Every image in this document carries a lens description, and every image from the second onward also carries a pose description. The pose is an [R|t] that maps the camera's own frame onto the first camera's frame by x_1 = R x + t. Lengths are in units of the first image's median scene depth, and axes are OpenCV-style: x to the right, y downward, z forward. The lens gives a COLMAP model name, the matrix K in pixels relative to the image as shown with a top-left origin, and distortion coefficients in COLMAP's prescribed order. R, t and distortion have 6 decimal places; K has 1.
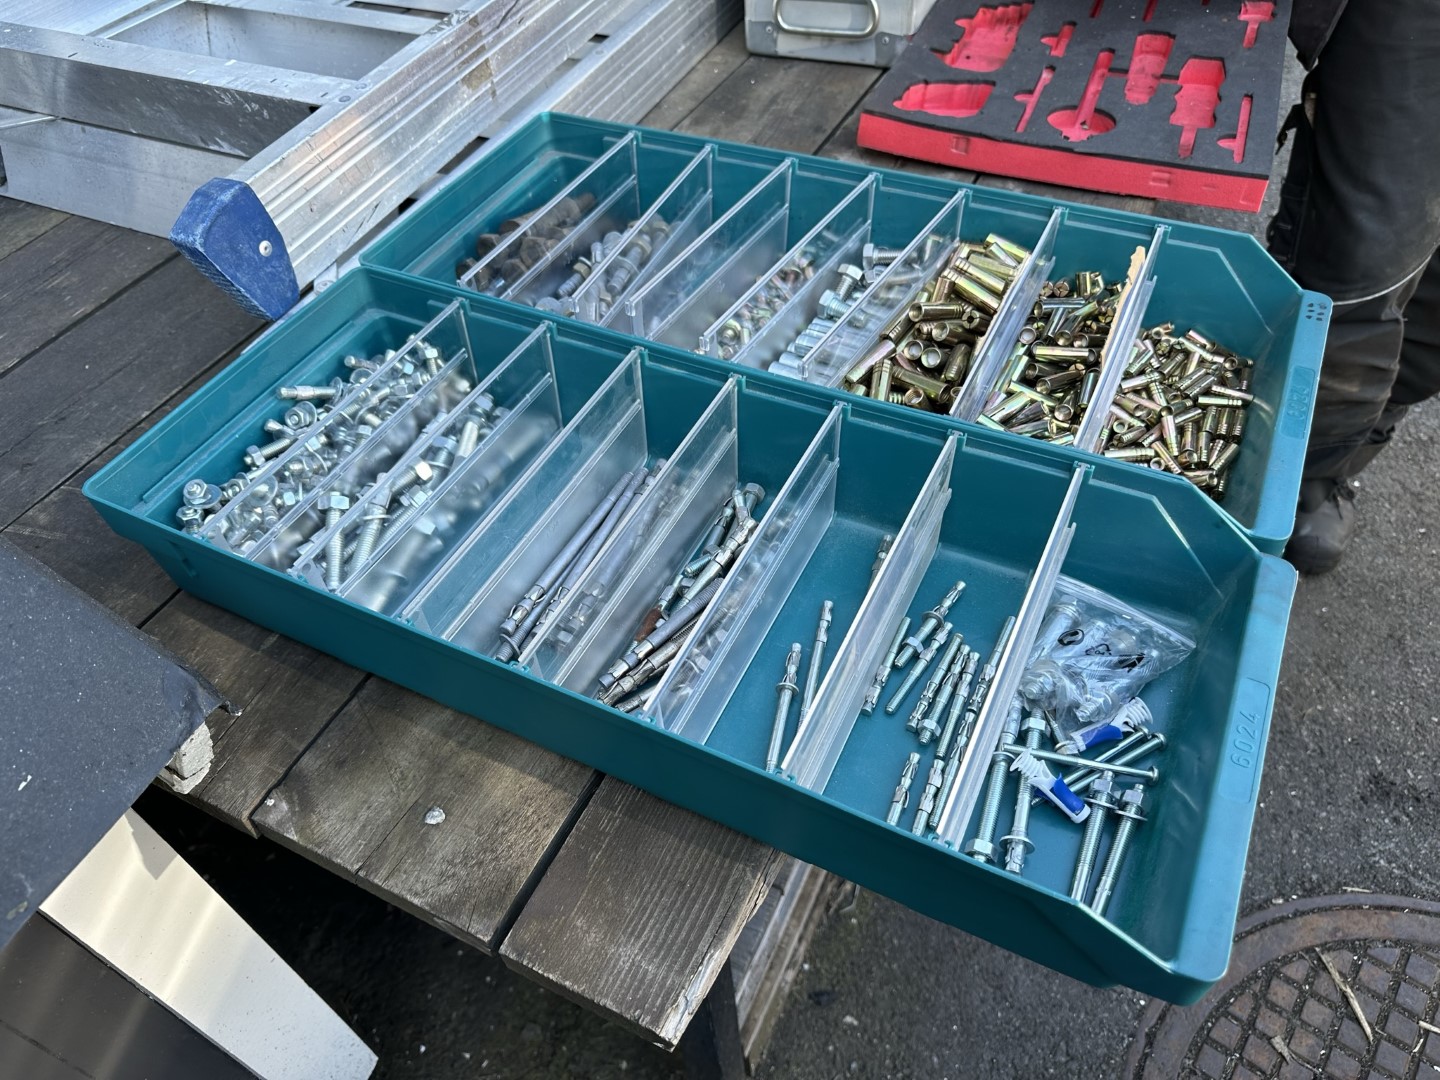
lens RADIAL K [[1046.8, 0, 707.2], [0, 1046.8, 542.5], [0, 0, 1]] dist [0.022530, -0.053170]
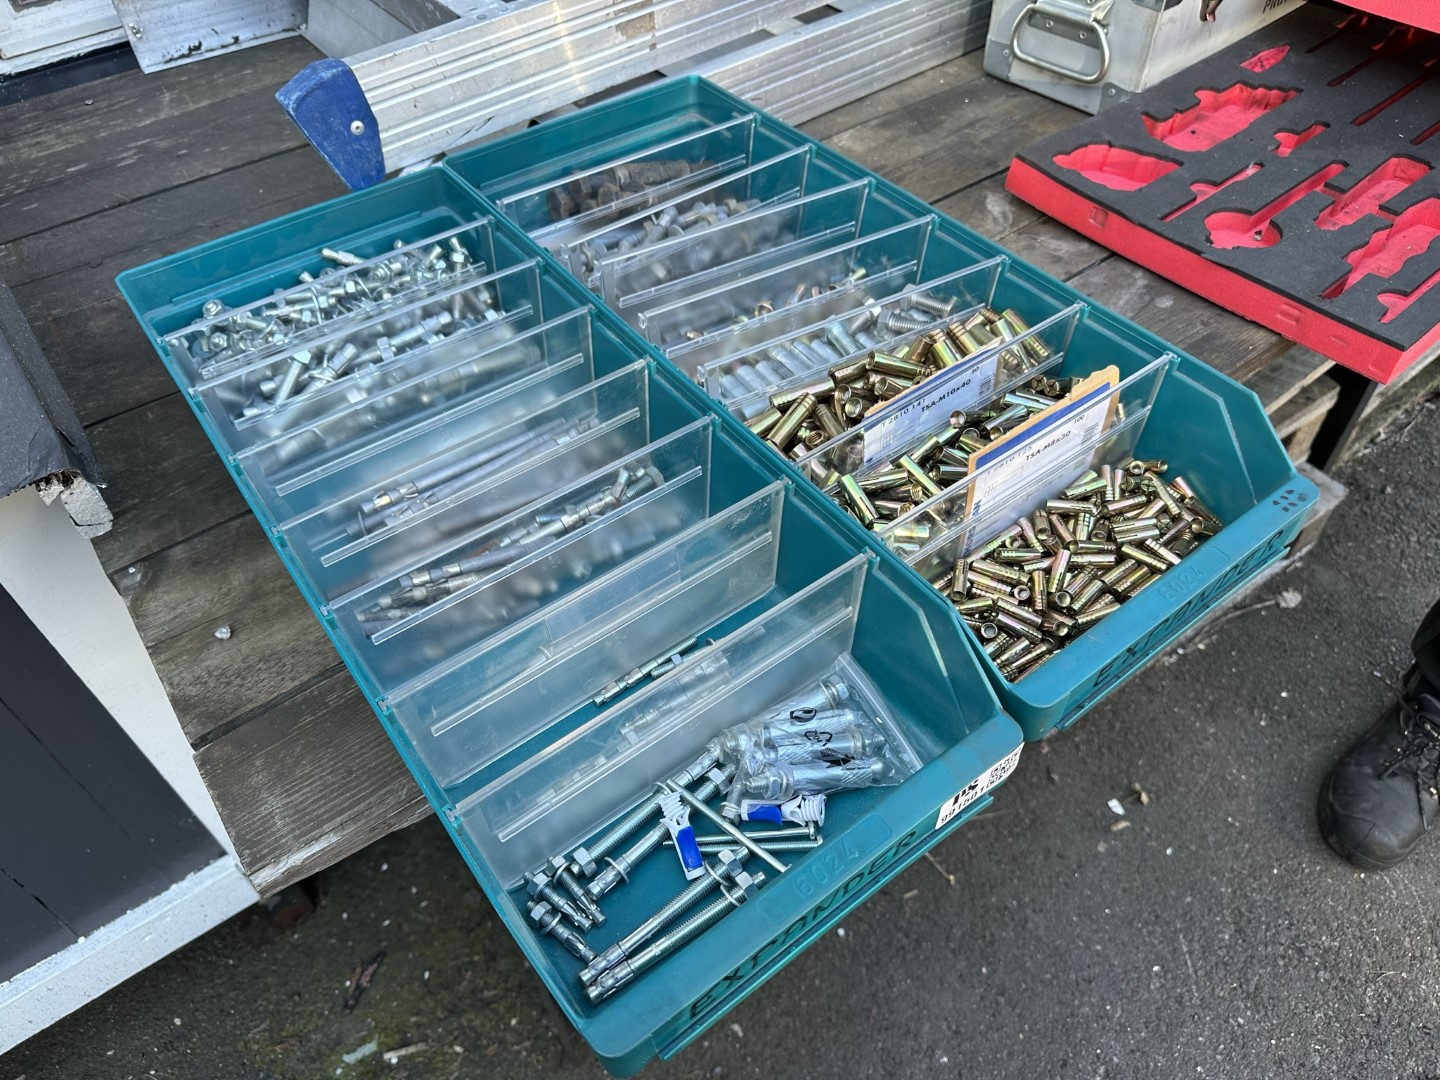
lens RADIAL K [[1046.8, 0, 725.8], [0, 1046.8, 536.3], [0, 0, 1]] dist [0.022530, -0.053170]
pose [[0.893586, 0.356406, -0.272909, 0.322687], [-0.350744, 0.933774, 0.071025, -0.070952], [0.280149, 0.032254, 0.959414, 0.030441]]
